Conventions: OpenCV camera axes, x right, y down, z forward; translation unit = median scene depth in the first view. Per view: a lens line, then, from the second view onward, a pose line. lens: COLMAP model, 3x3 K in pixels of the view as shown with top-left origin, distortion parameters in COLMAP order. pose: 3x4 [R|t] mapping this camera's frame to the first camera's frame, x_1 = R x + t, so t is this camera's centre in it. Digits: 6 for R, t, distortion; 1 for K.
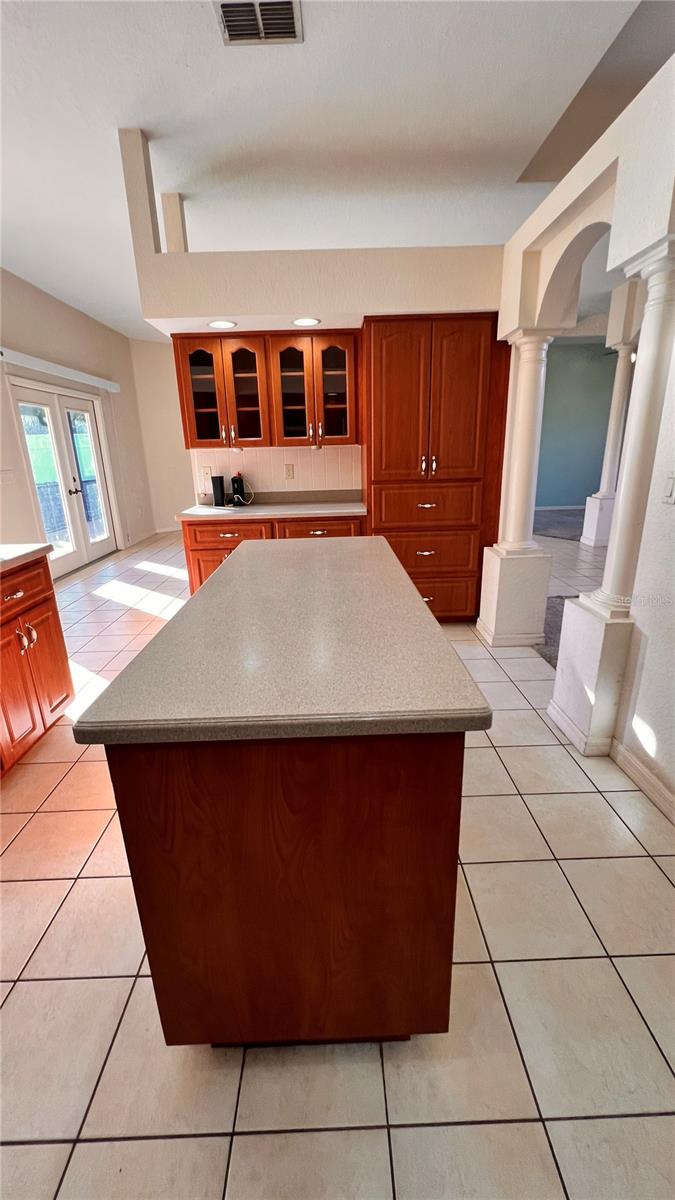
lens RADIAL K [[479.5, 0, 338.9], [0, 479.5, 596.6], [0, 0, 1]] dist [-0.003048, 0.000278]
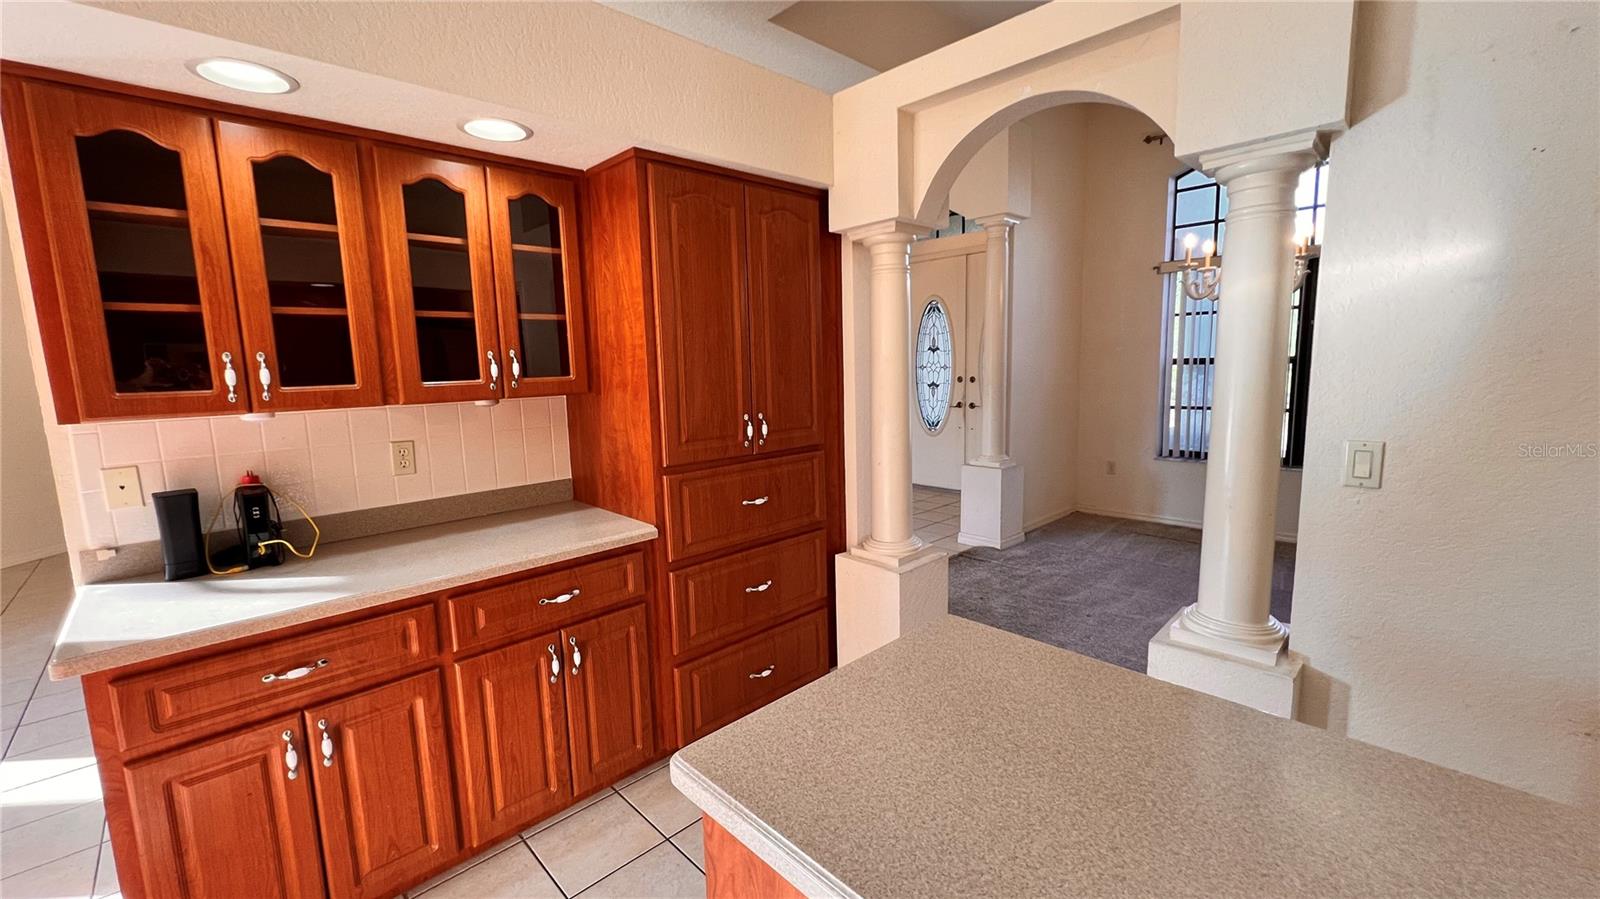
lens RADIAL K [[640.6, 0, 791.8], [0, 640.6, 446.6], [0, 0, 1]] dist [-0.004436, 0.001276]
pose [[0.737151, -0.082335, 0.670693, -0.265700], [0.205573, 0.972828, -0.106517, -0.164636], [-0.643699, 0.216396, 0.734047, 0.431825]]
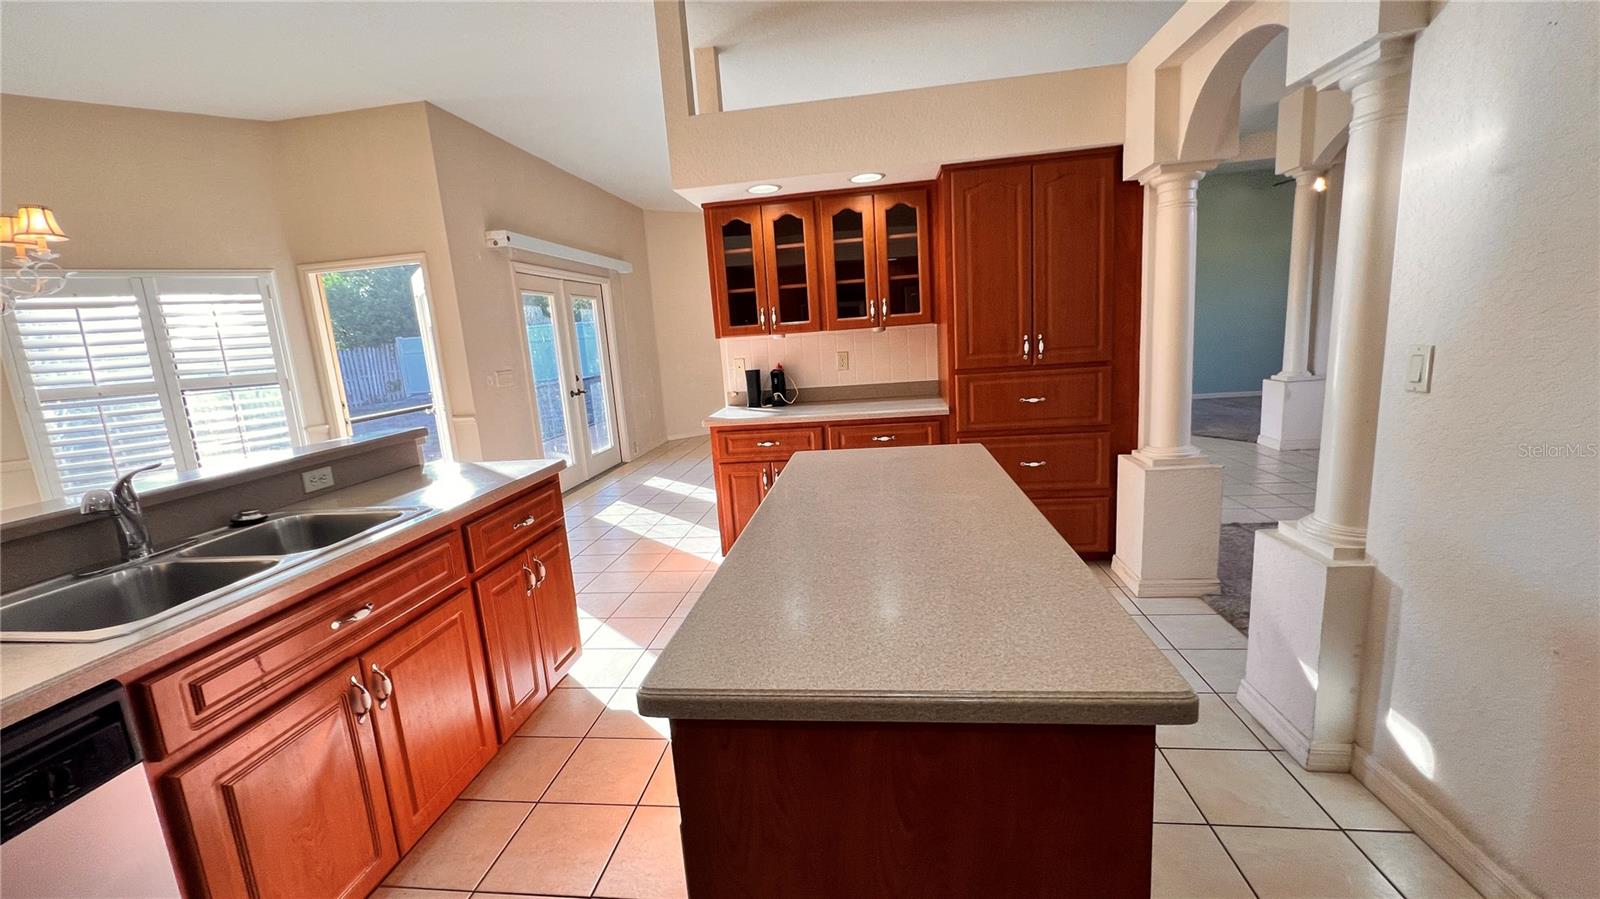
lens RADIAL K [[640.6, 0, 794.1], [0, 640.6, 446.4], [0, 0, 1]] dist [-0.004436, 0.001276]
pose [[0.987888, -0.015124, -0.154430, -0.027993], [-0.002754, 0.993373, -0.114900, -0.004603], [0.155144, 0.113934, 0.981300, -0.015271]]
